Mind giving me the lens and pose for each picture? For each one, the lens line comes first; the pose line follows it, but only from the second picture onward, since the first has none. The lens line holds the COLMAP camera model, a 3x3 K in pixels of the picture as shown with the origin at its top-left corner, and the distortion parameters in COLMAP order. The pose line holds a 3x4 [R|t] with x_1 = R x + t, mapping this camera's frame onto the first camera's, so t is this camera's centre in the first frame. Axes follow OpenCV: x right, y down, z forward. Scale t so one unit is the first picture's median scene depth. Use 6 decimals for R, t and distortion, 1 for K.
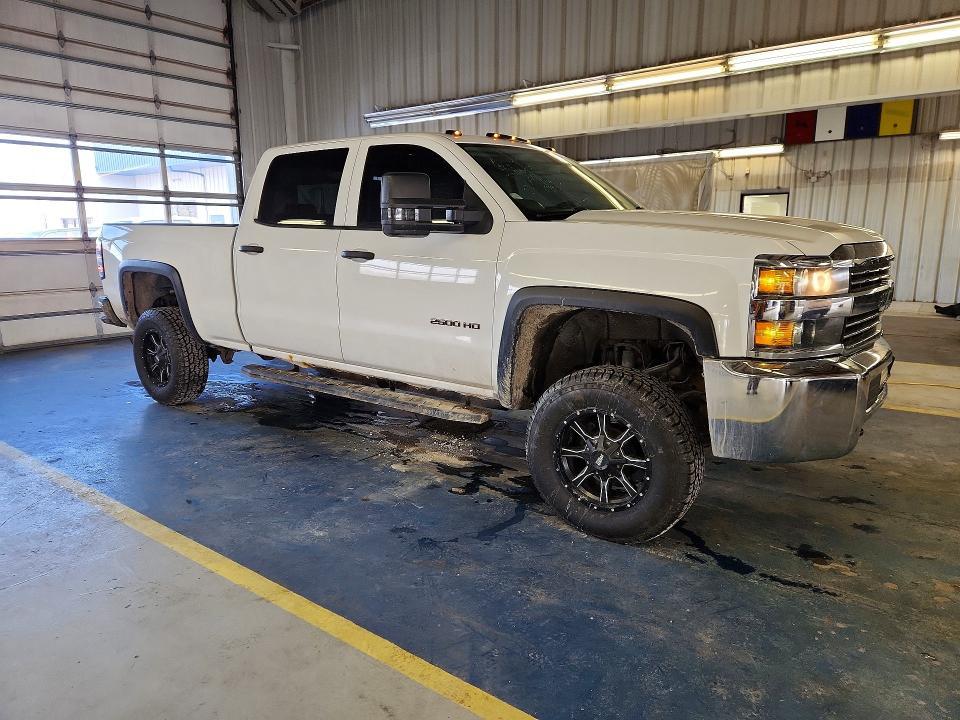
lens RADIAL K [[650.8, 0, 480.0], [0, 650.8, 360.0], [0, 0, 1]] dist [0.000201, -0.000049]
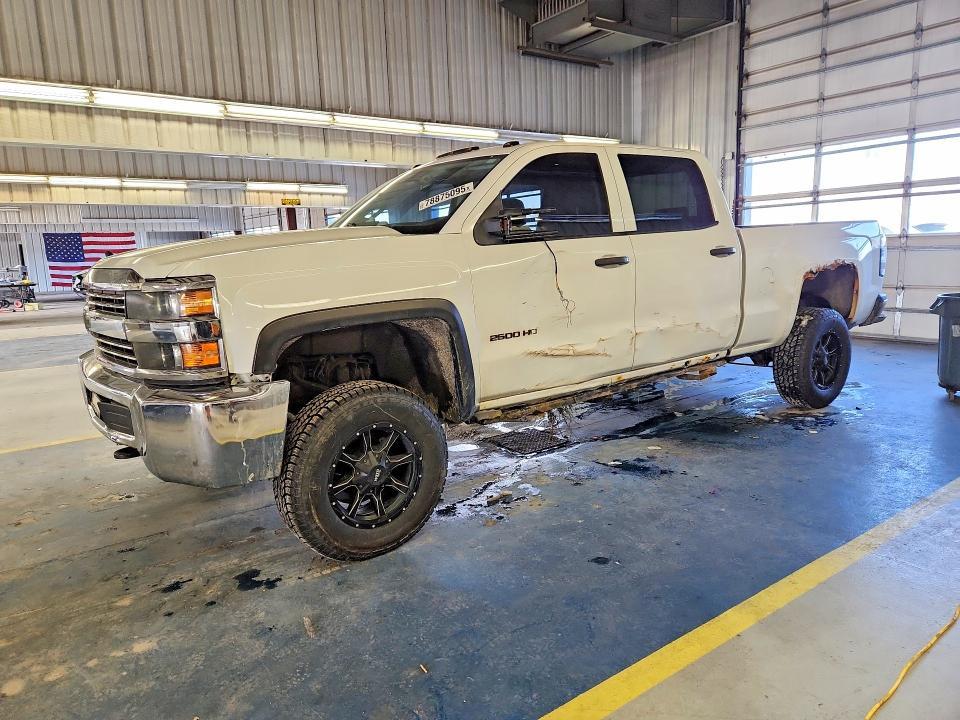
lens RADIAL K [[650.8, 0, 480.0], [0, 650.8, 360.0], [0, 0, 1]] dist [0.000201, -0.000049]
pose [[-0.293012, 0.175014, -0.939954, 0.658376], [-0.147811, 0.962993, 0.225381, -0.166348], [0.944614, 0.204975, -0.256299, 0.863155]]
